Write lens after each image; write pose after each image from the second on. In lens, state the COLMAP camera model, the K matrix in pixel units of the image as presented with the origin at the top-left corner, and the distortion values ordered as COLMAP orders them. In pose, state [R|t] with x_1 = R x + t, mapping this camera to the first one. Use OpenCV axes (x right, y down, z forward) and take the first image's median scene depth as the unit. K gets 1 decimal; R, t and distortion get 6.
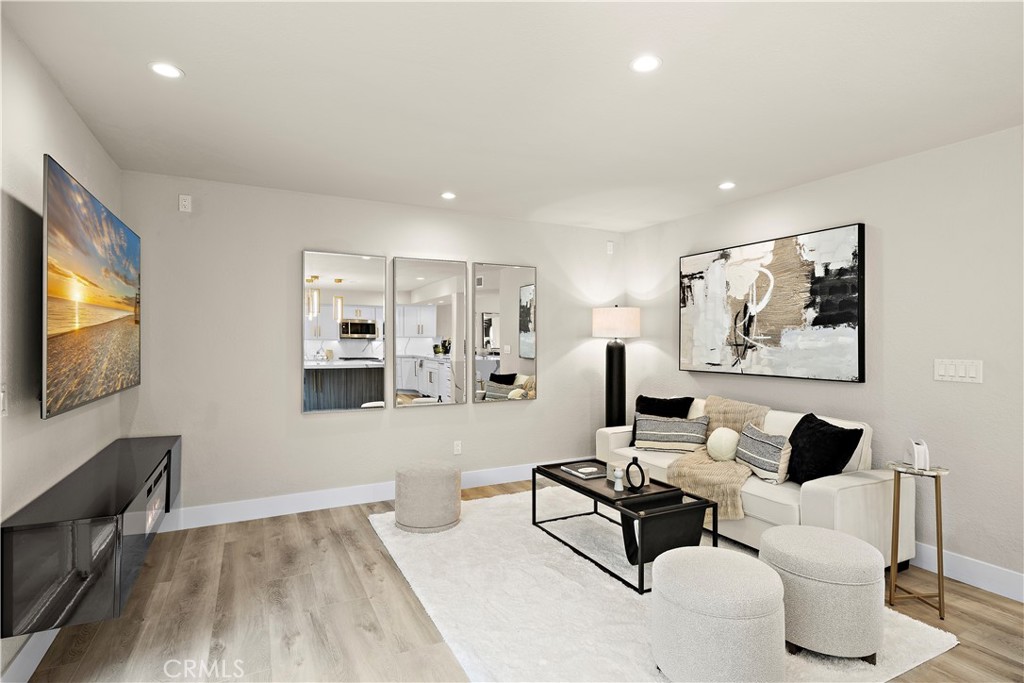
lens RADIAL K [[521.0, 0, 512.9], [0, 521.0, 340.3], [0, 0, 1]] dist [-0.000189, 0.000022]
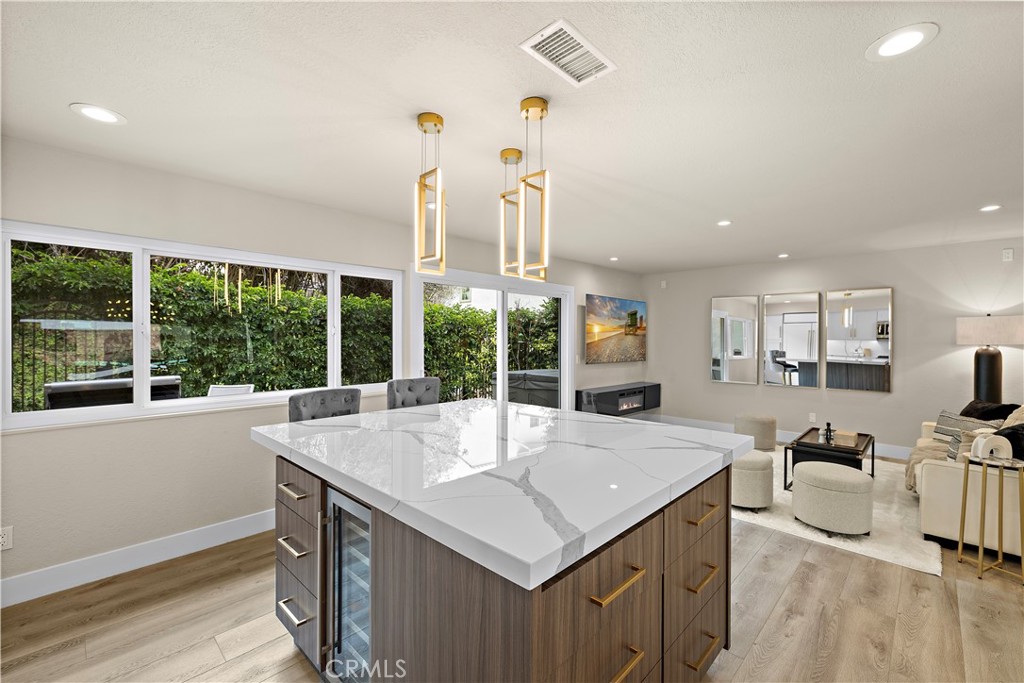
lens RADIAL K [[433.3, 0, 517.1], [0, 433.3, 338.3], [0, 0, 1]] dist [-0.000619, 0.000822]
pose [[0.337381, 0.006648, -0.941345, 0.698111], [-0.001632, 0.999978, 0.006477, -0.022561], [0.941367, -0.000649, 0.337384, -0.184597]]
